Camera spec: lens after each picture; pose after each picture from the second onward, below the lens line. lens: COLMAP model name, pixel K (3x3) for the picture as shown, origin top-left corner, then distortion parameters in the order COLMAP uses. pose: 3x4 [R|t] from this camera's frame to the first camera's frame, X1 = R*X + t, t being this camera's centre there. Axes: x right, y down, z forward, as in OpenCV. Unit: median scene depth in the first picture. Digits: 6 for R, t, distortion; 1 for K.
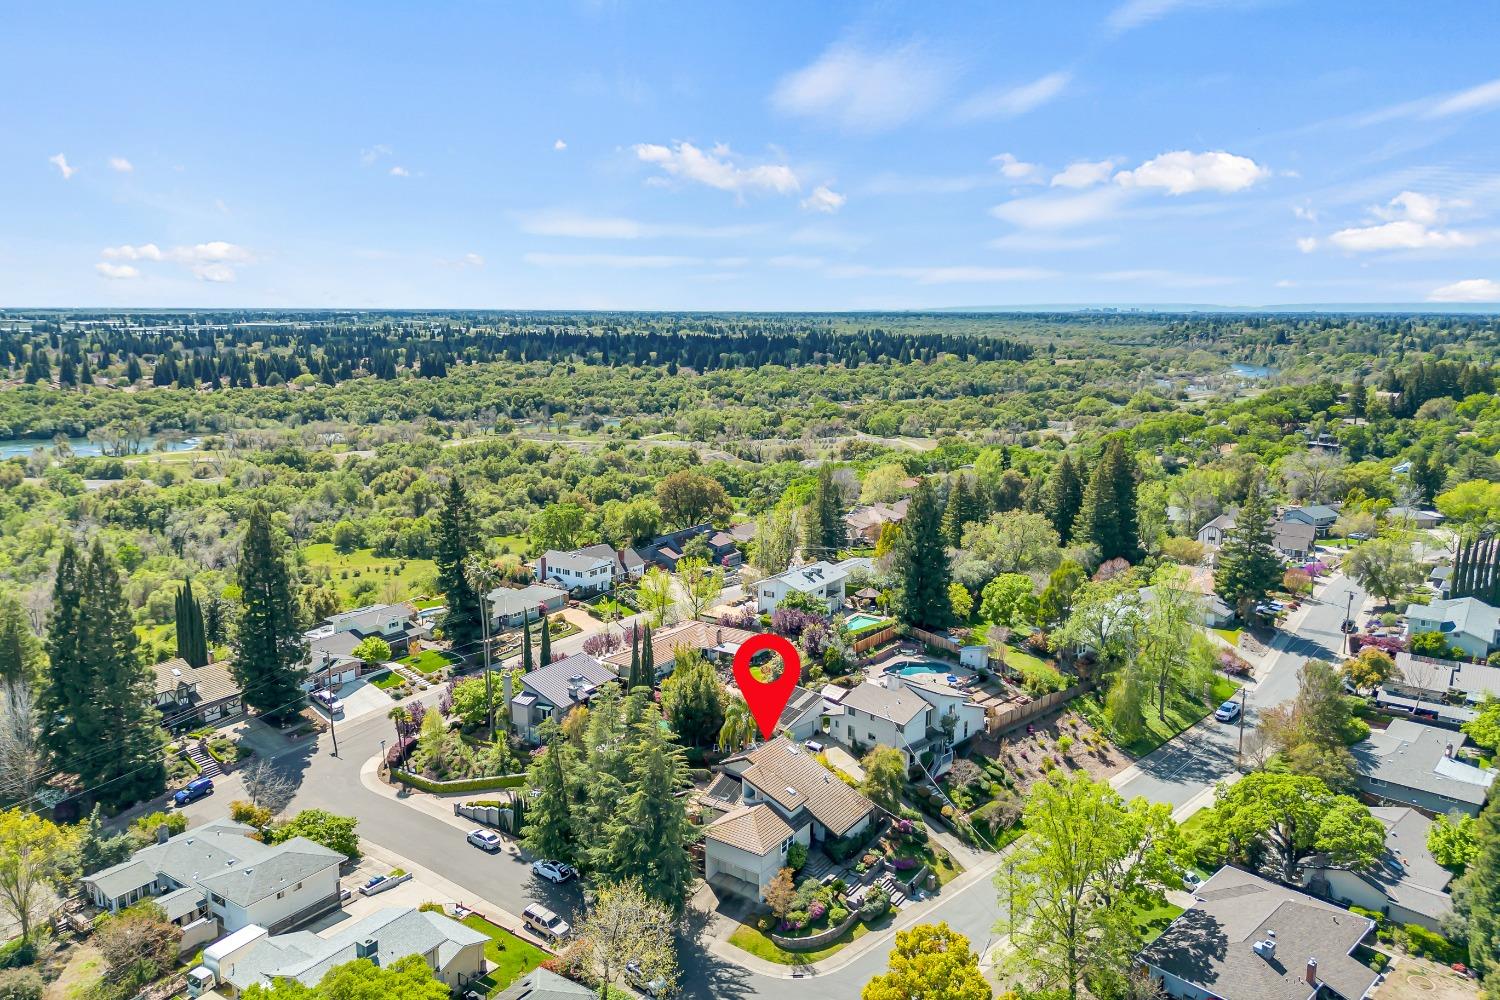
lens RADIAL K [[1064.2, 0, 750.0], [0, 1064.2, 500.0], [0, 0, 1]] dist [0.053738, -0.056553]
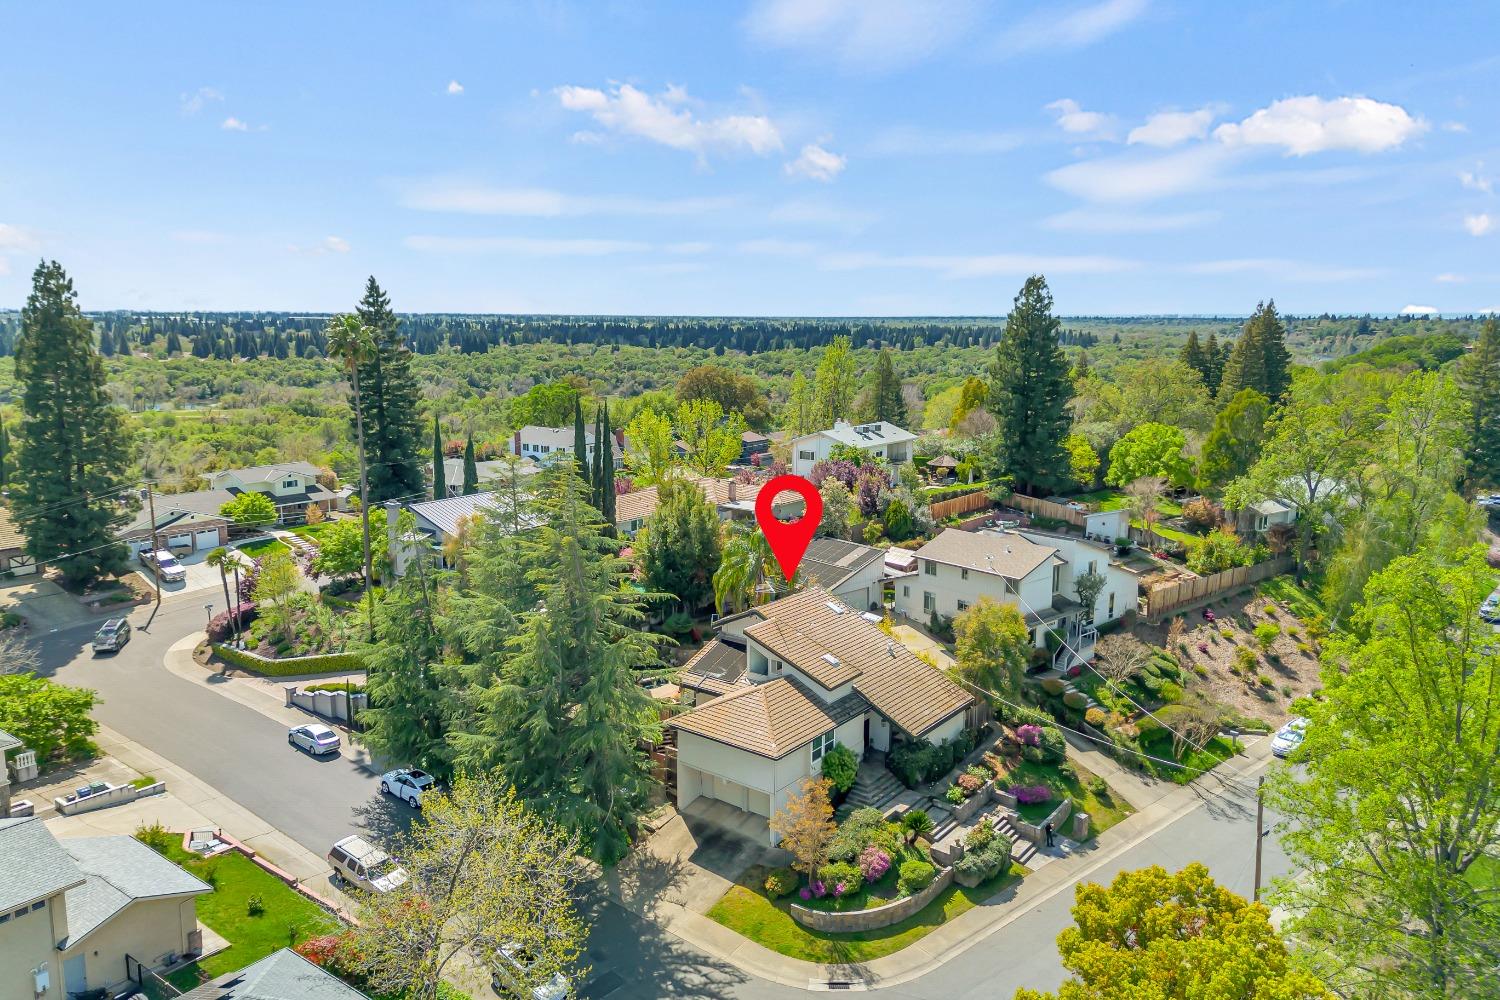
lens RADIAL K [[1064.2, 0, 750.0], [0, 1064.2, 500.0], [0, 0, 1]] dist [0.053738, -0.056553]
pose [[0.998788, 0.011902, -0.047762, 0.020055], [-0.012146, 0.999915, -0.004838, 0.178901], [0.047700, 0.005413, 0.998847, 0.403384]]
